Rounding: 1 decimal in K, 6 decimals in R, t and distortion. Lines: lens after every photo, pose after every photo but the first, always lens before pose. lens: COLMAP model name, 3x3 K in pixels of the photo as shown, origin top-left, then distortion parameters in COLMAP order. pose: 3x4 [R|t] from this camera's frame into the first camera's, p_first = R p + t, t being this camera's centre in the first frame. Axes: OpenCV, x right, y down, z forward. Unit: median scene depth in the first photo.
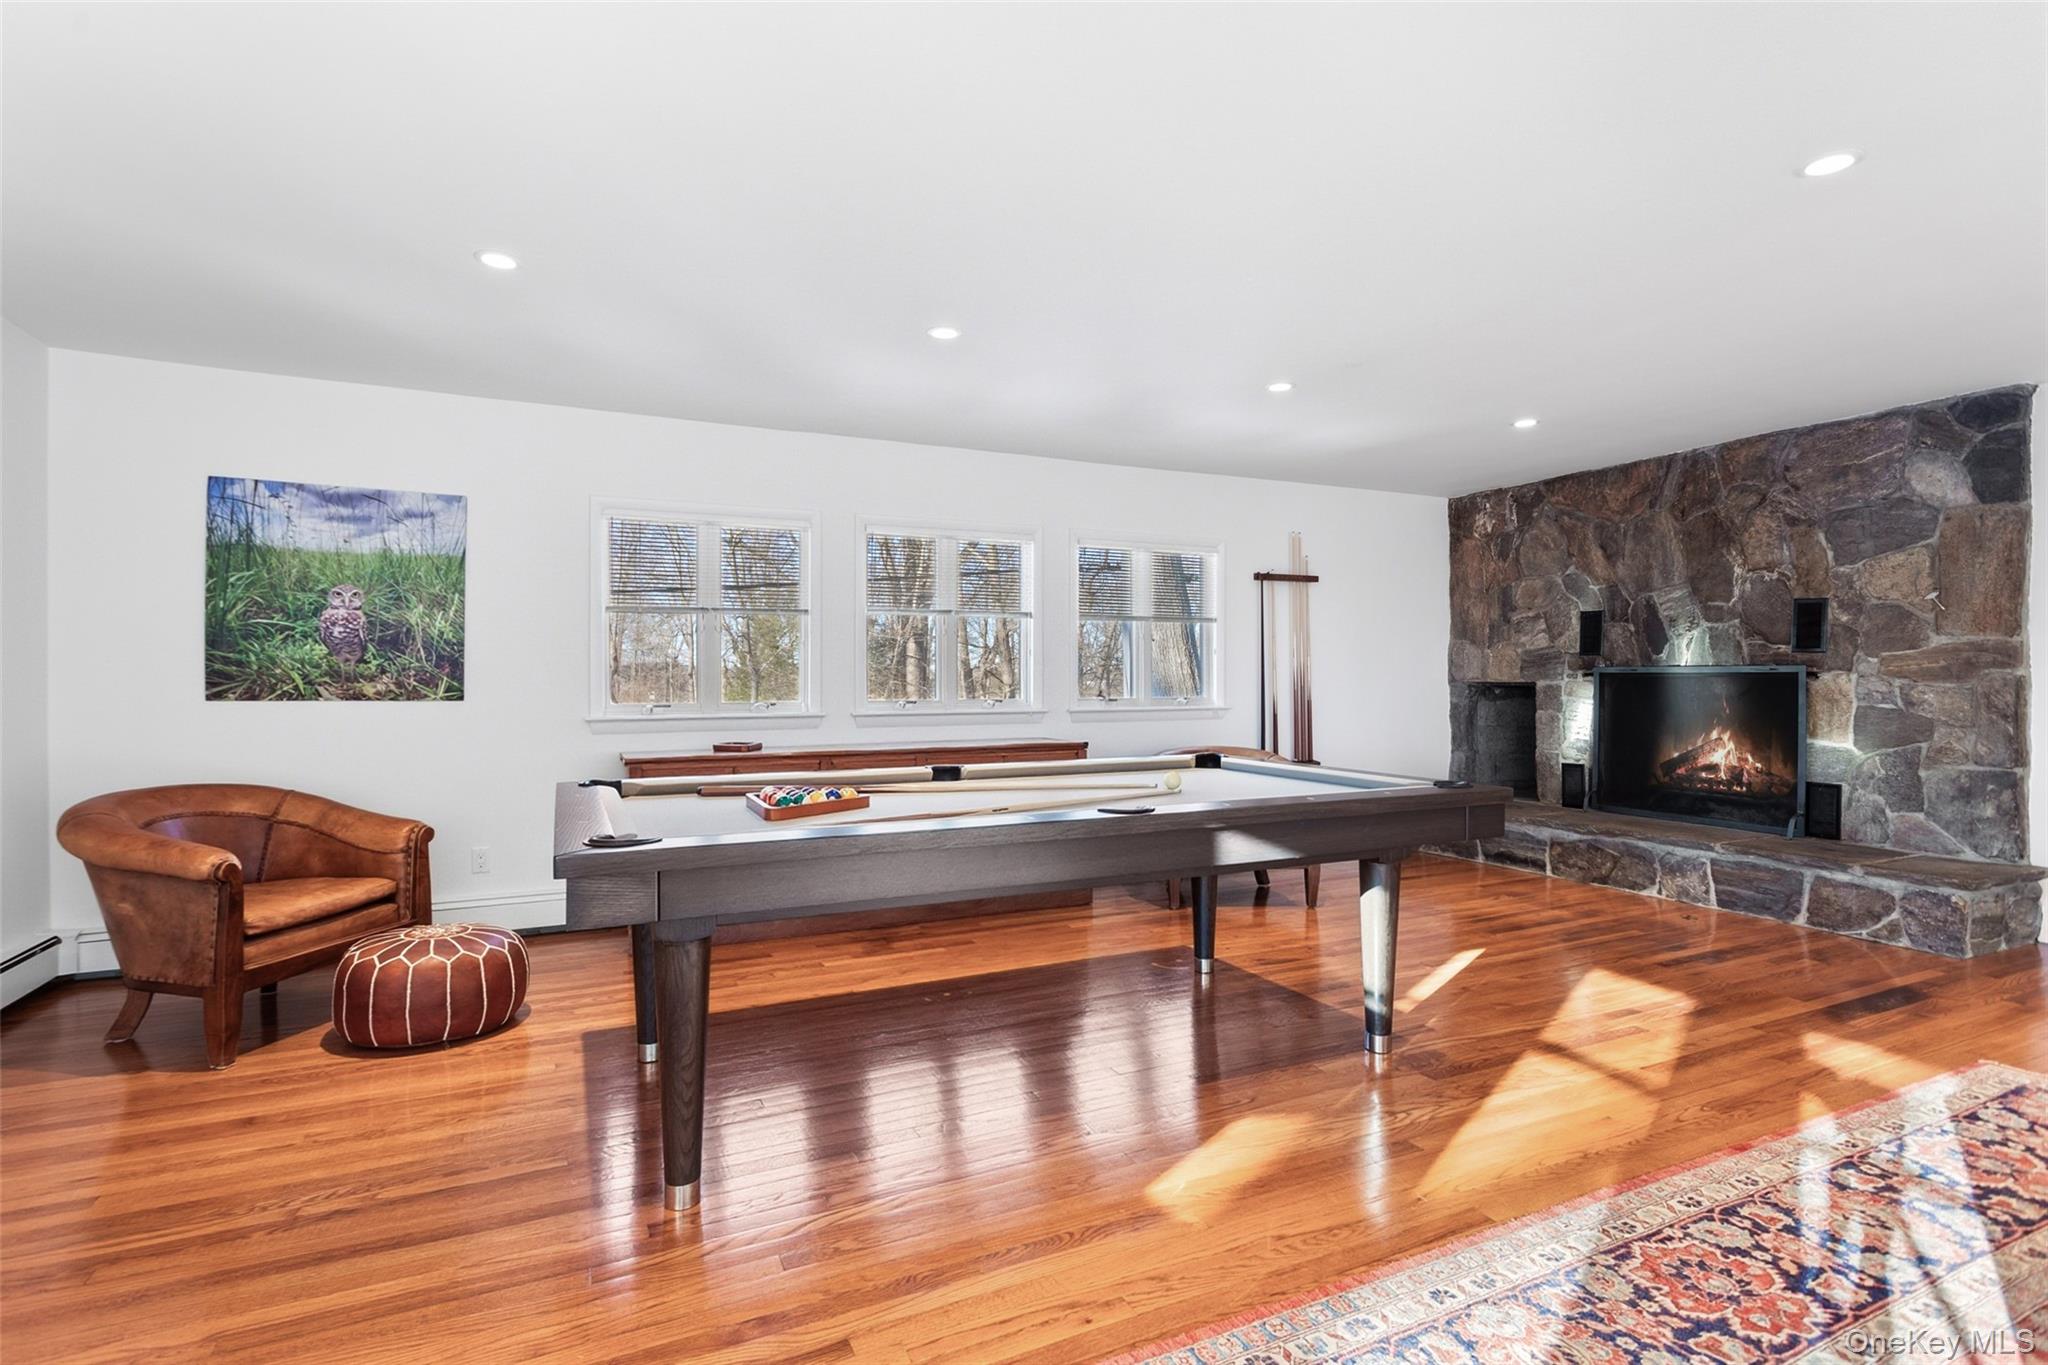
lens RADIAL K [[987.9, 0, 1022.8], [0, 987.9, 675.8], [0, 0, 1]] dist [0.005748, 0.000458]
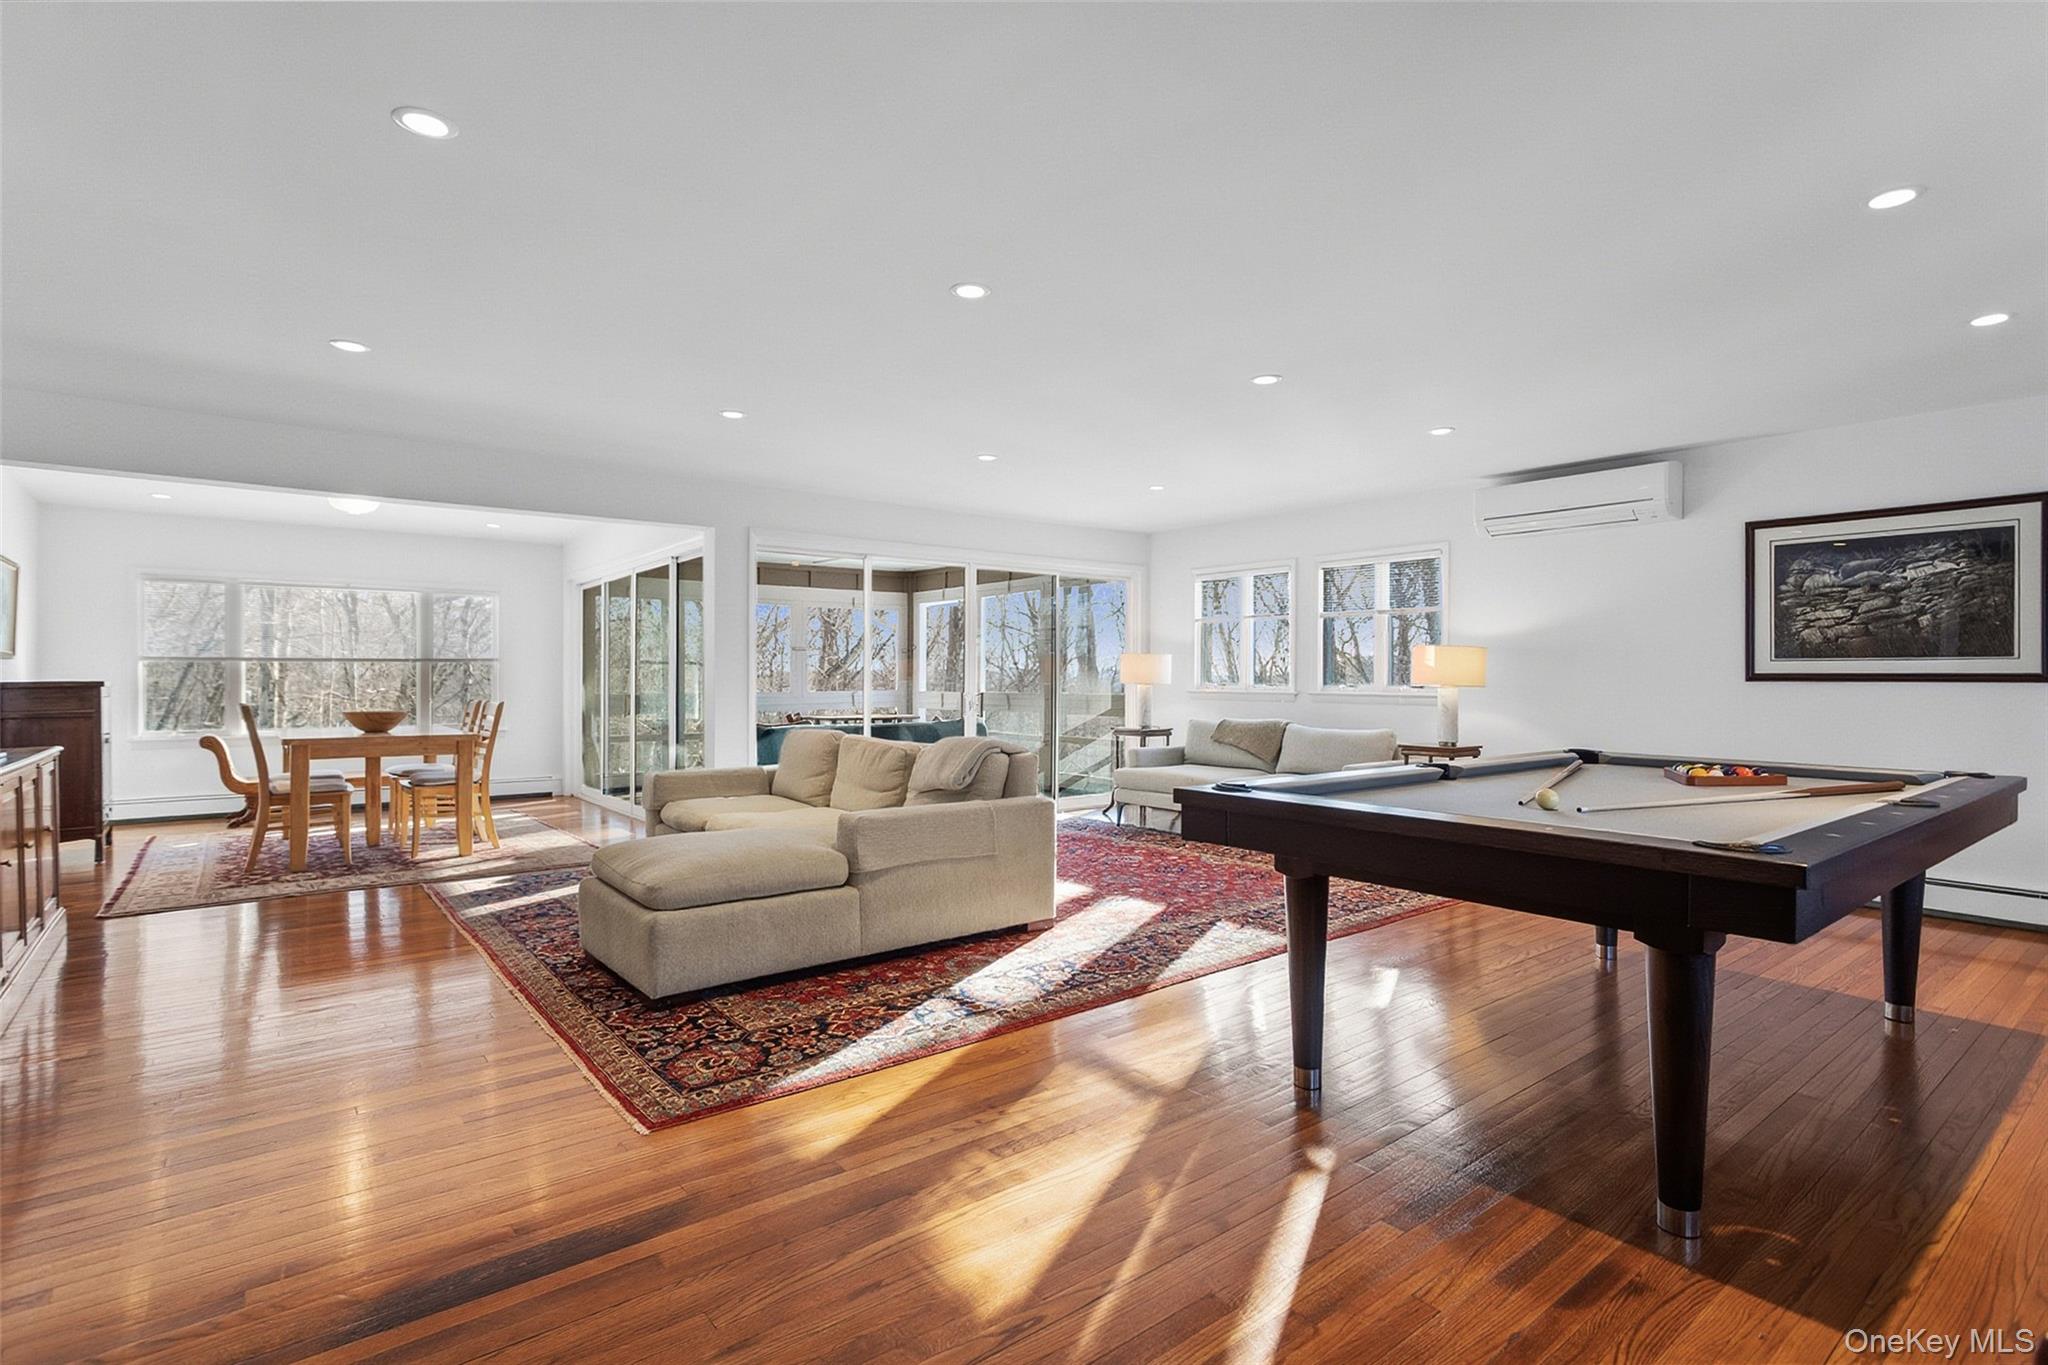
lens RADIAL K [[987.9, 0, 1025.3], [0, 987.9, 678.8], [0, 0, 1]] dist [0.005748, 0.000458]
pose [[-0.973976, 0.004798, -0.226601, 0.765478], [0.003057, 0.999963, 0.008033, -0.000901], [0.226631, 0.007131, -0.973955, 1.709605]]
